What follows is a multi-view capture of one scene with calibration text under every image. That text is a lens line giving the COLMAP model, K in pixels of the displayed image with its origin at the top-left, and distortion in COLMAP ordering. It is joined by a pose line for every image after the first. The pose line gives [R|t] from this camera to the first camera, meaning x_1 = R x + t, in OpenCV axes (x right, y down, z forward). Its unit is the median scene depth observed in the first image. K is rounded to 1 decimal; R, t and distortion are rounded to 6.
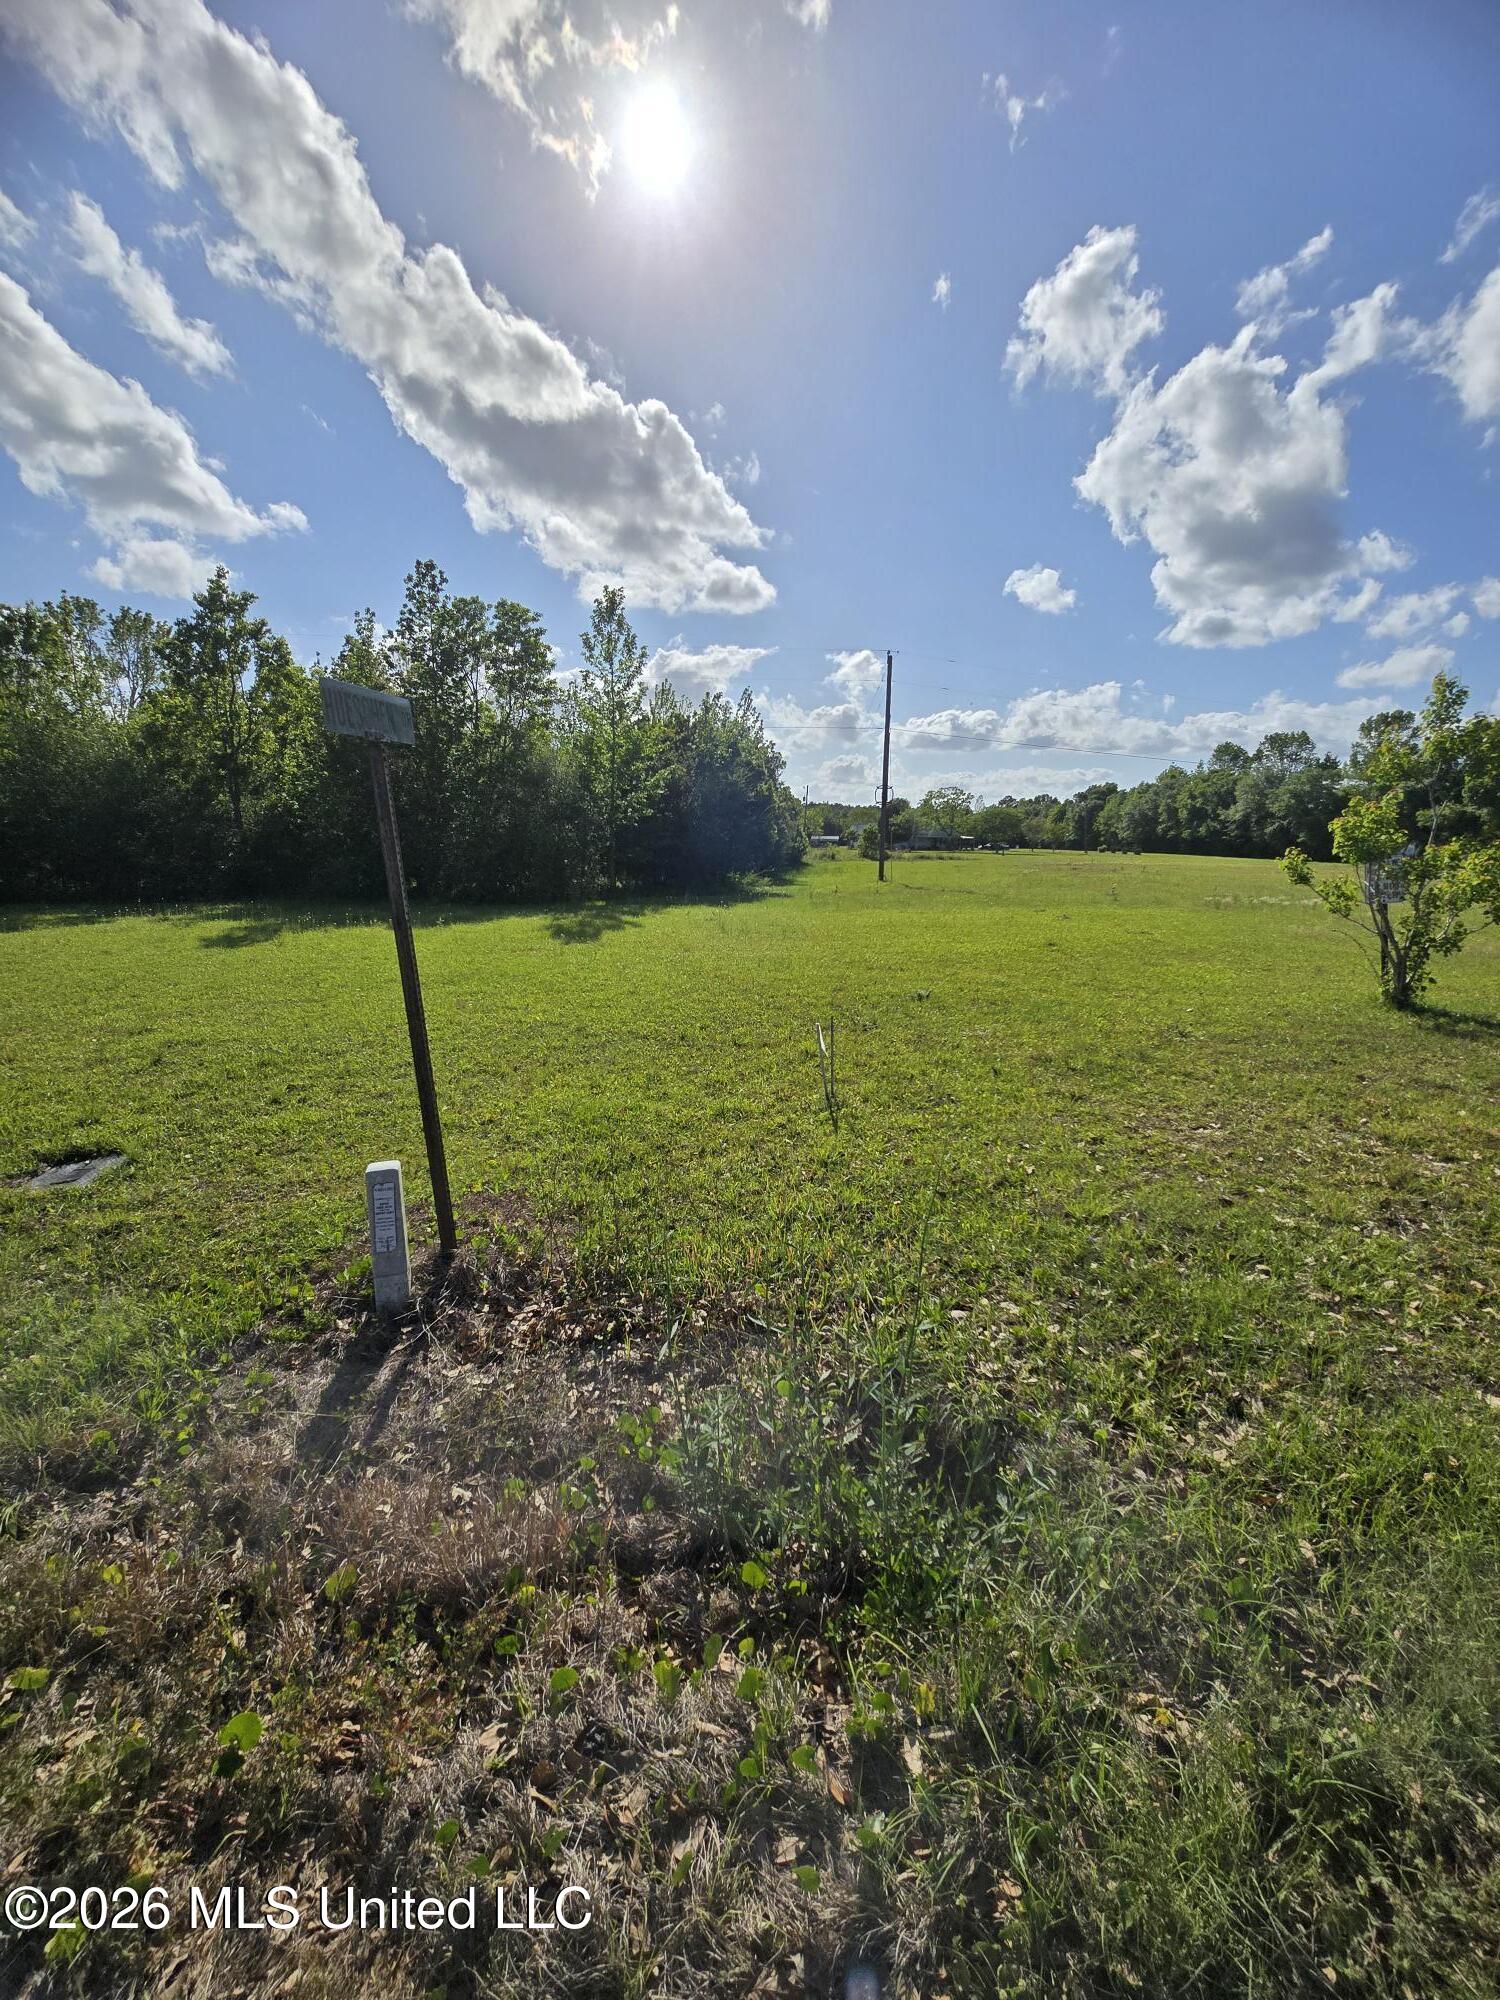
lens RADIAL K [[816.1, 0, 747.4], [0, 816.1, 996.4], [0, 0, 1]] dist [-0.002524, 0.000272]
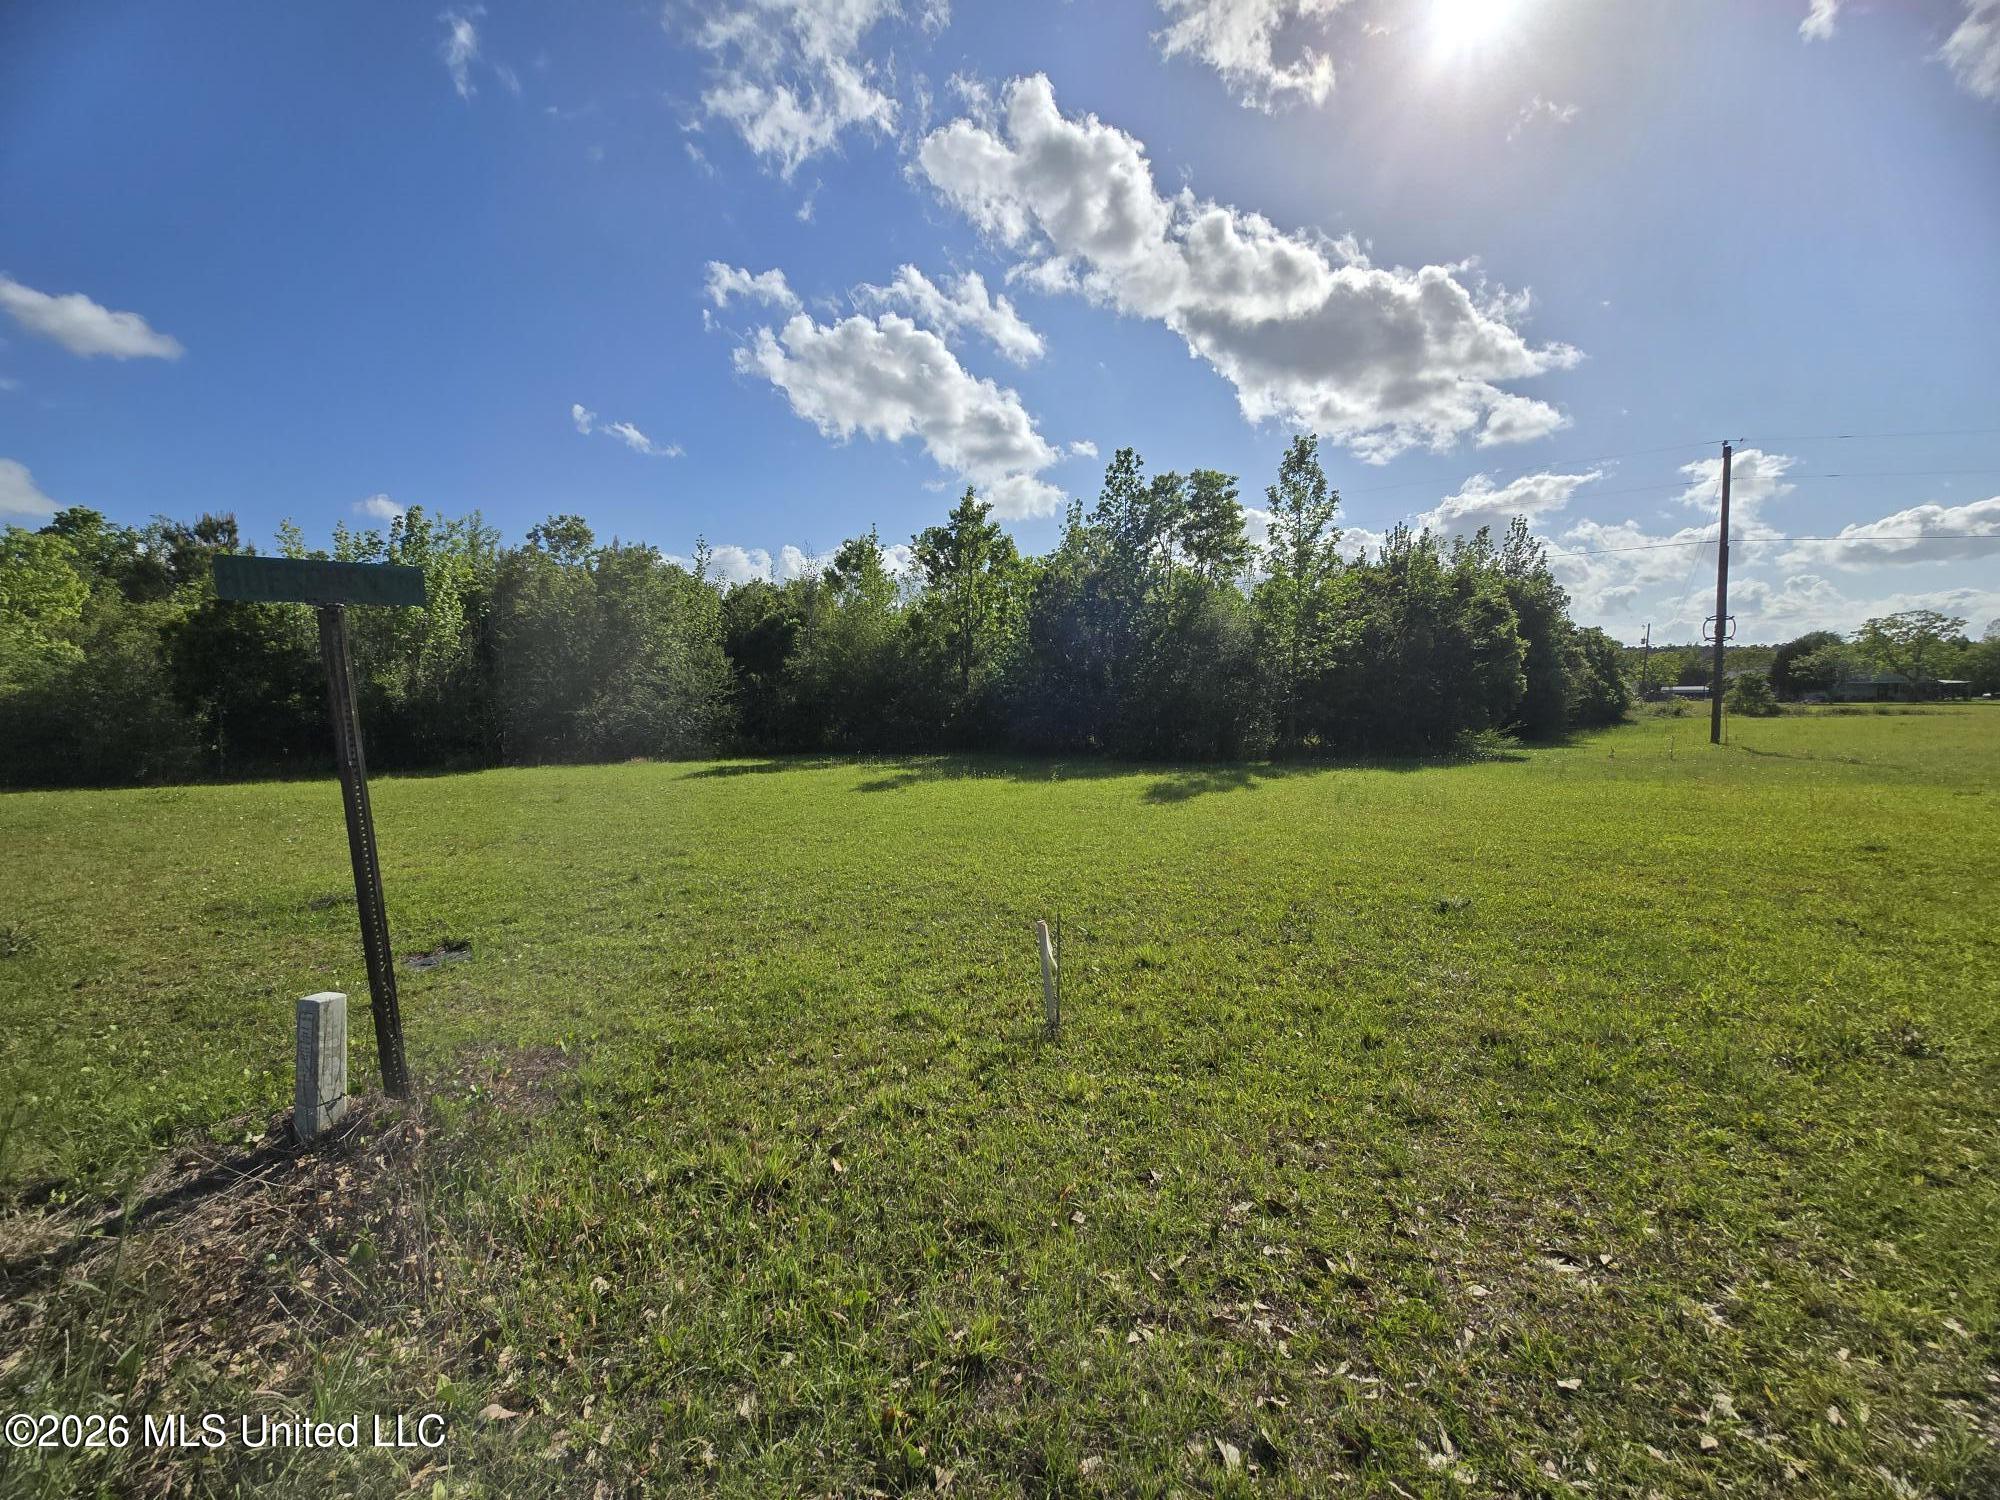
lens RADIAL K [[816.1, 0, 1037.8], [0, 816.1, 732.9], [0, 0, 1]] dist [-0.002524, 0.000272]
pose [[0.816792, 0.000344, -0.576932, 0.144340], [-0.087516, 0.988502, -0.123311, -0.012439], [0.570256, 0.151211, 0.807430, 0.106291]]
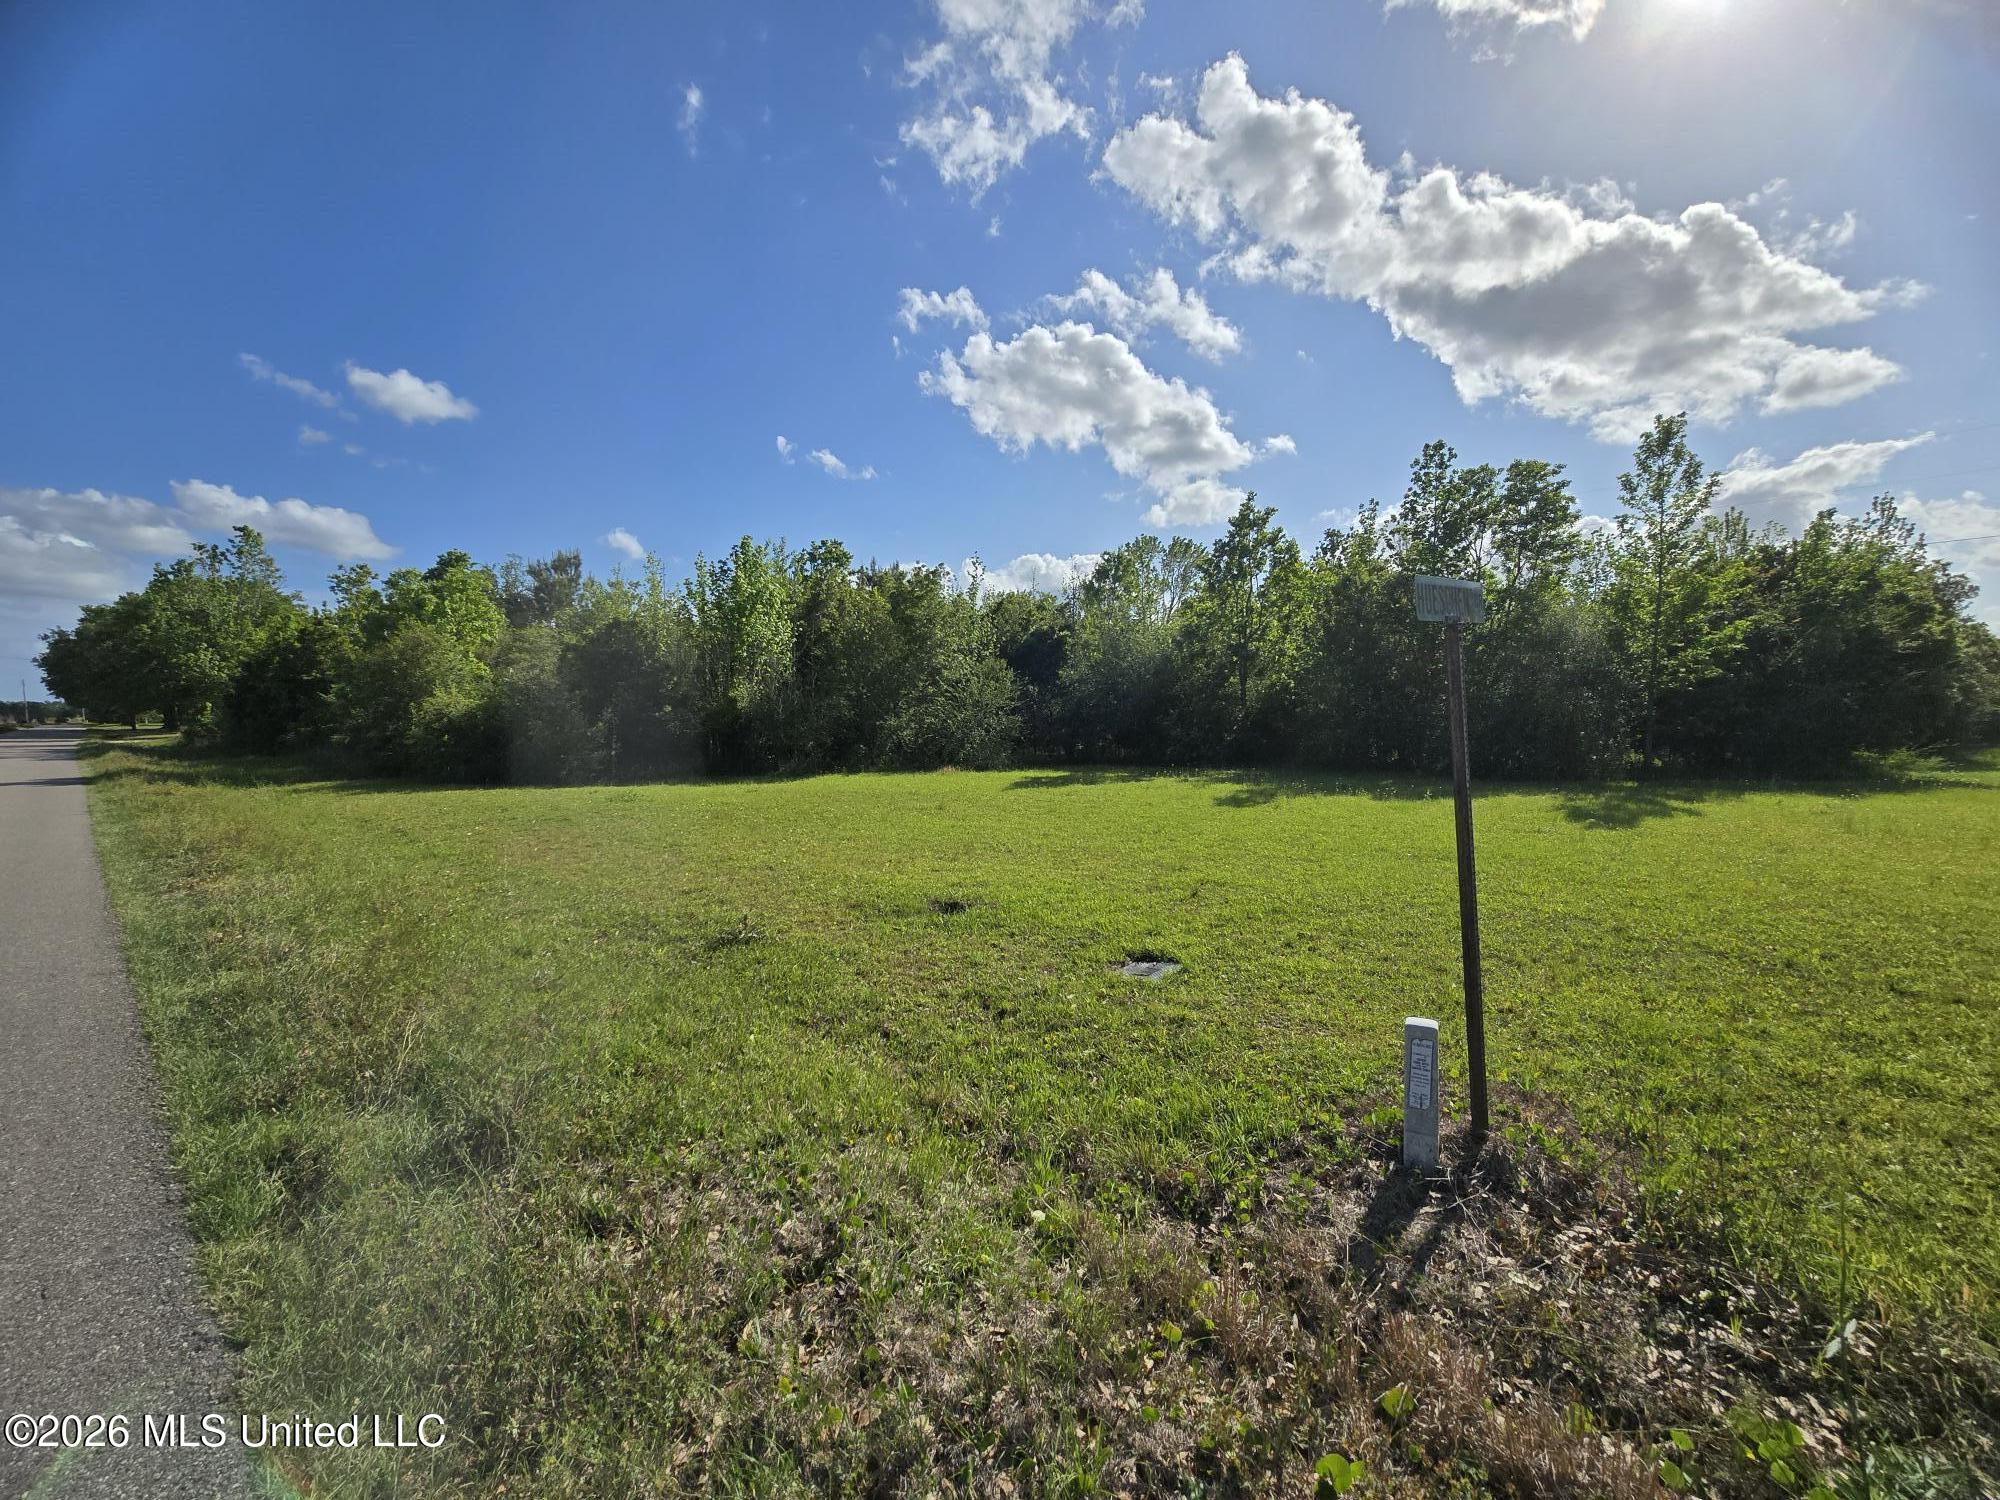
lens RADIAL K [[816.1, 0, 988.0], [0, 816.1, 756.5], [0, 0, 1]] dist [-0.002524, 0.000272]
pose [[0.675889, 0.020944, -0.736706, -0.013207], [-0.121067, 0.989172, -0.082951, 0.005401], [0.726992, 0.145256, 0.671106, -0.030512]]
